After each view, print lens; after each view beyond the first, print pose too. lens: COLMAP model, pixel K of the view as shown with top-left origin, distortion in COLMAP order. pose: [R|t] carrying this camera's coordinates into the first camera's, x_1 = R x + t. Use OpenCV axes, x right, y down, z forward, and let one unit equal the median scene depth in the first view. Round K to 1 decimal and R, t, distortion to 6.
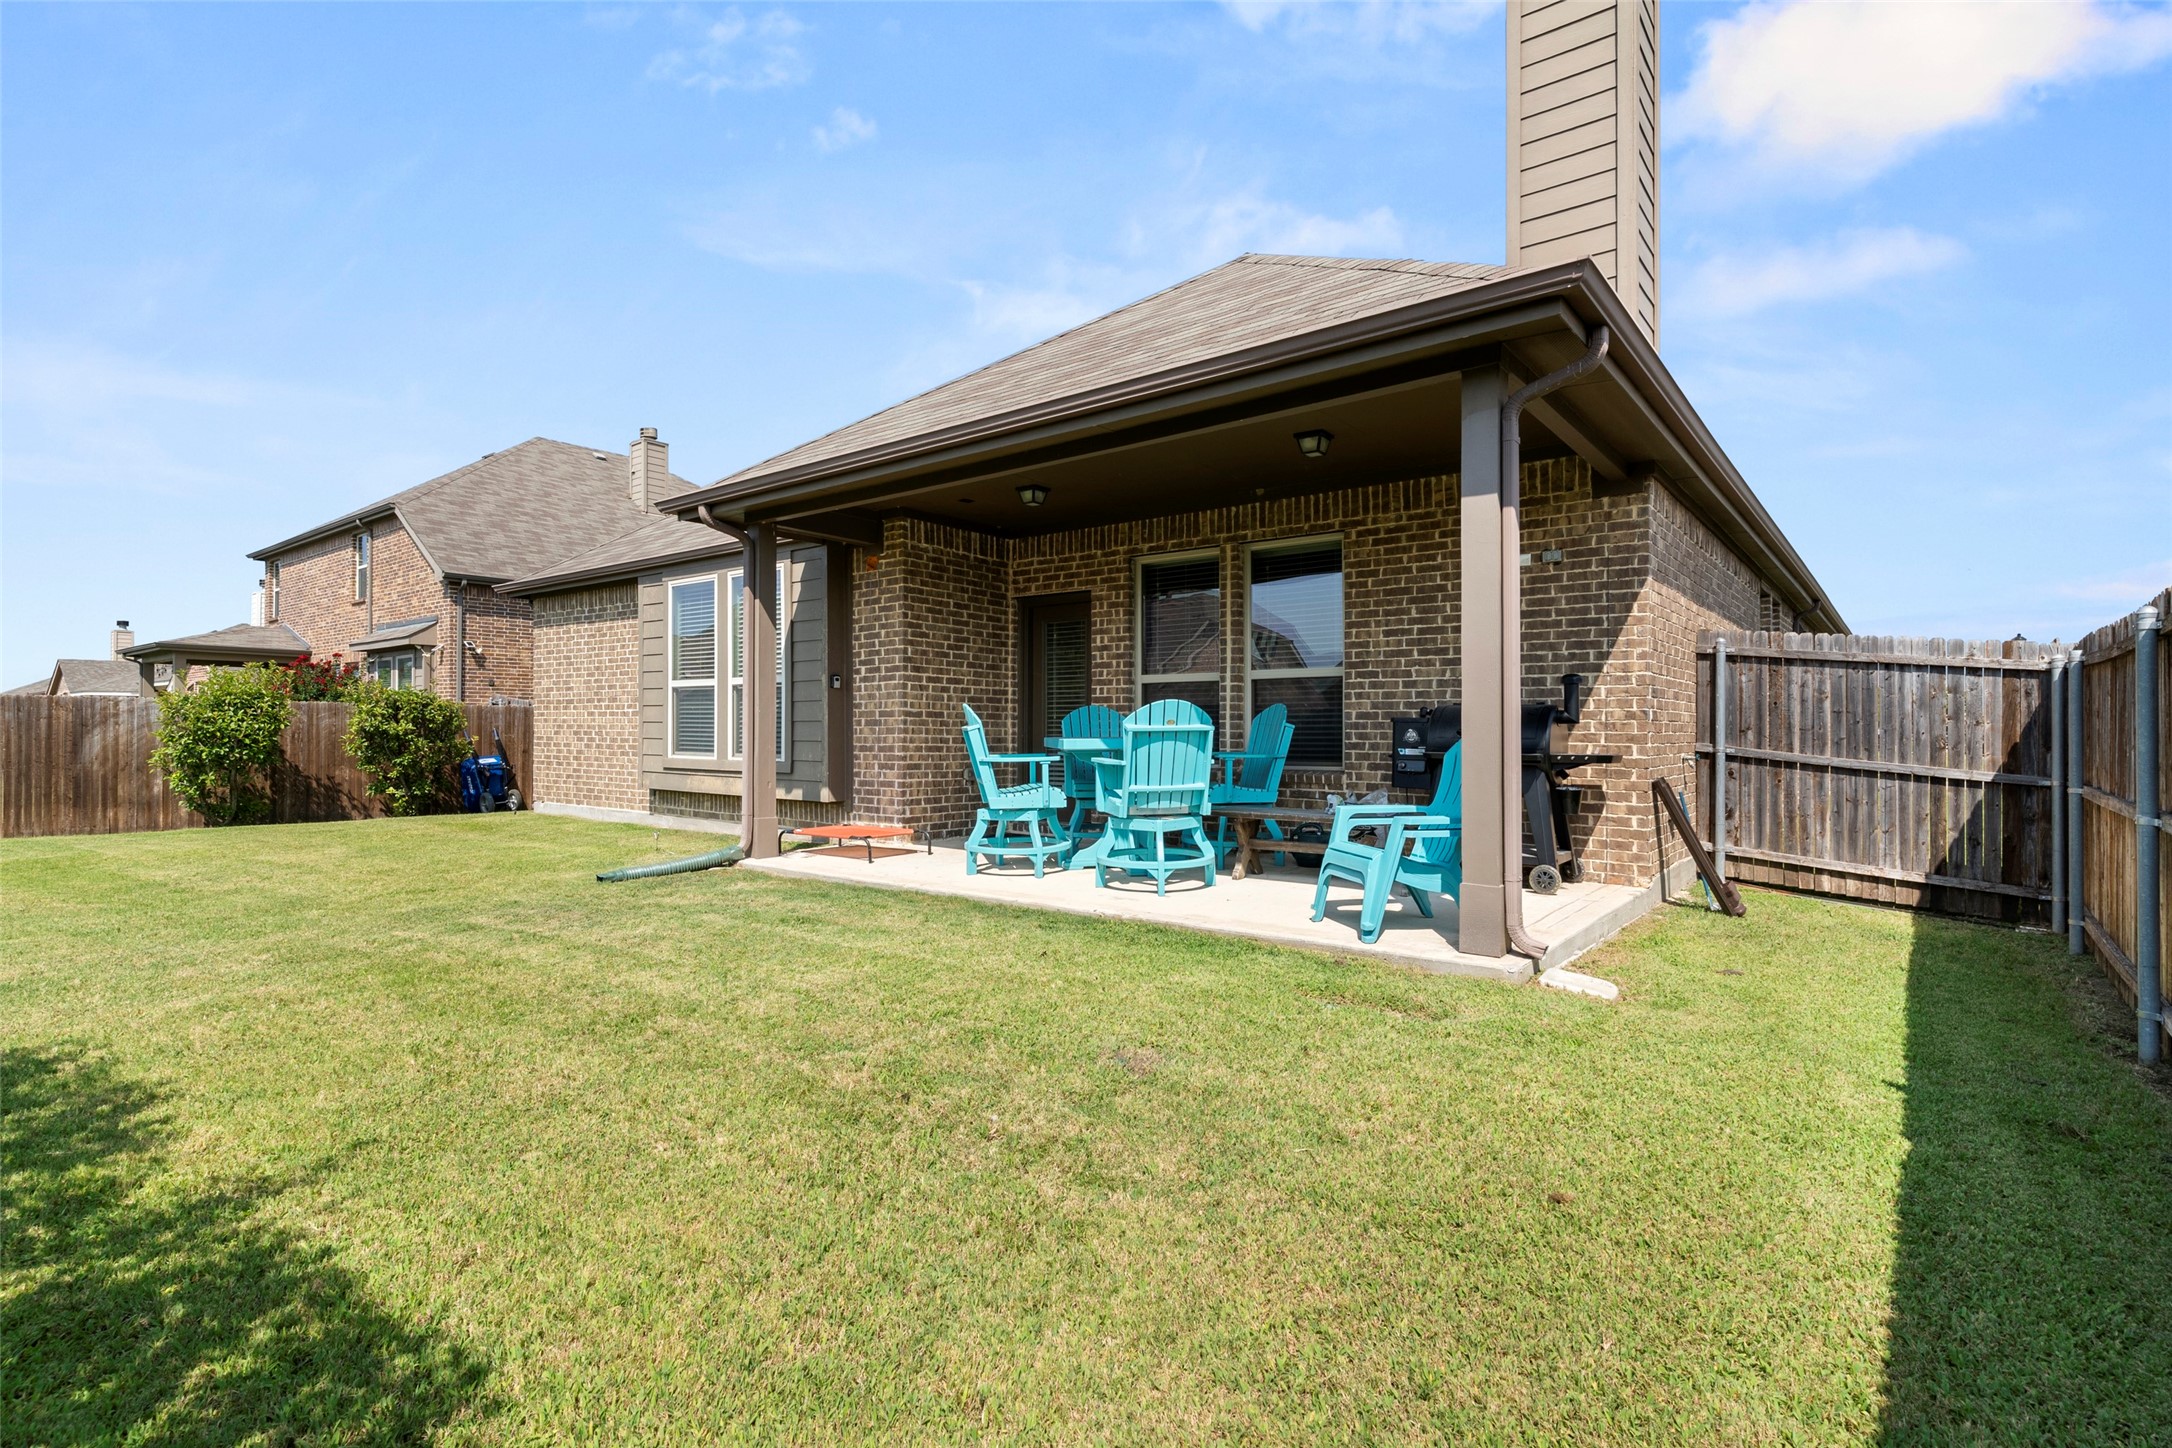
lens RADIAL K [[1044.4, 0, 1122.0], [0, 1044.4, 724.7], [0, 0, 1]] dist [0.005074, 0.000676]
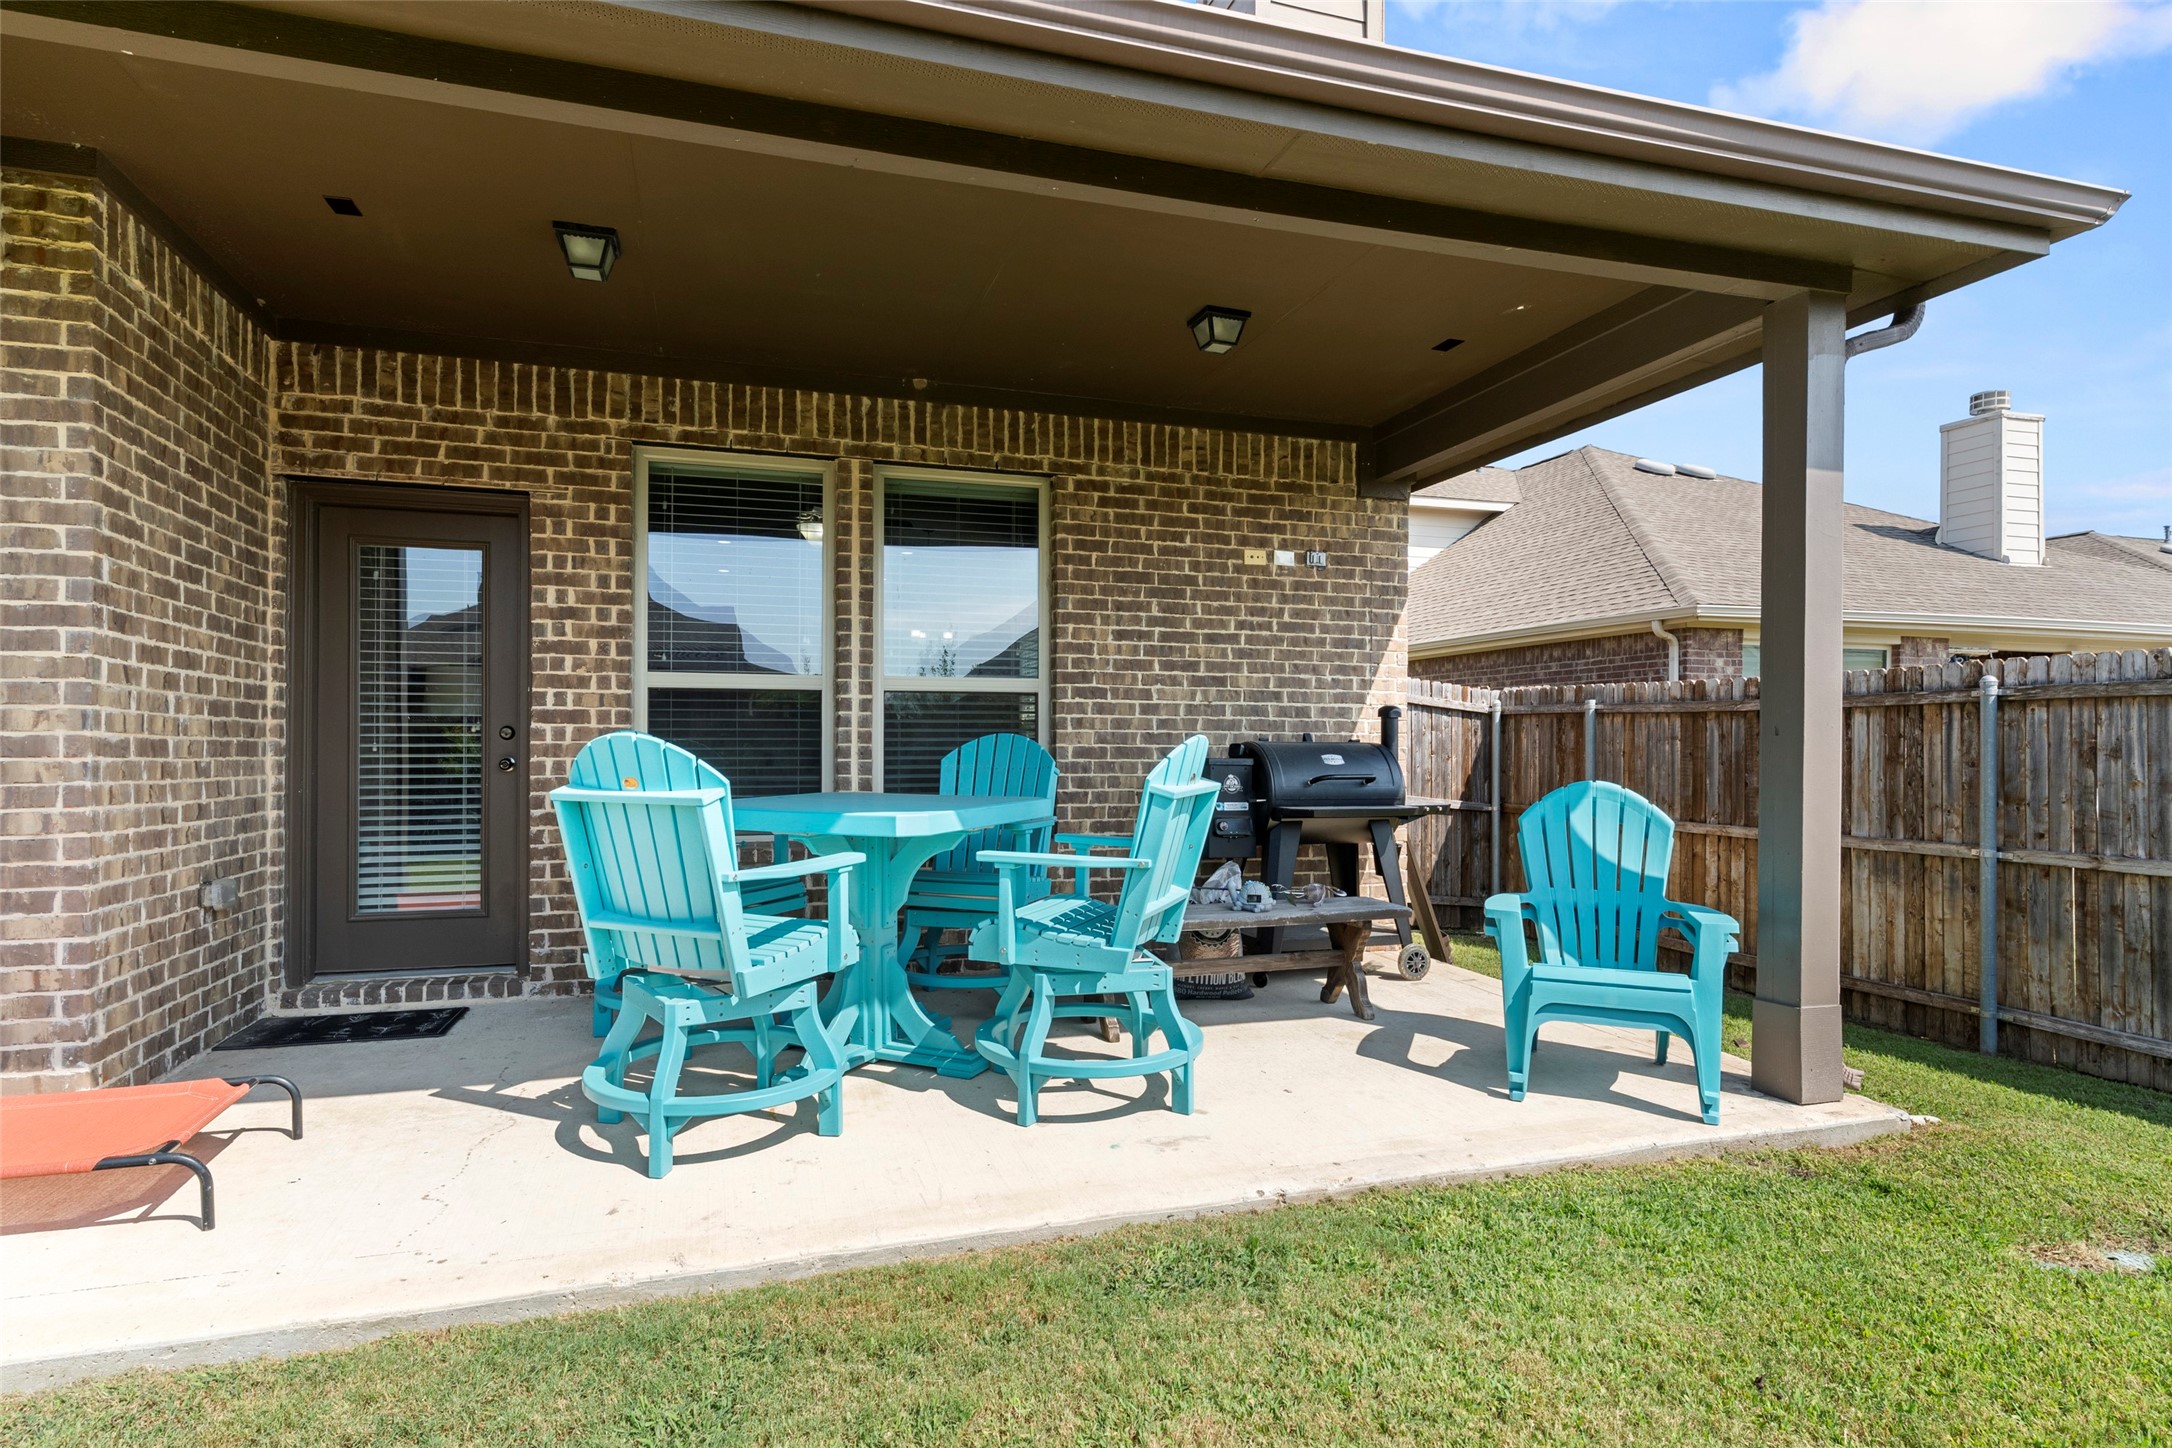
lens RADIAL K [[1082.9, 0, 1085.1], [0, 1082.9, 745.3], [0, 0, 1]] dist [-0.001334, 0.001777]
pose [[0.591447, -0.000154, 0.806344, -0.339770], [-0.006603, 0.999966, 0.005034, -0.016931], [-0.806317, -0.008302, 0.591425, 0.580878]]
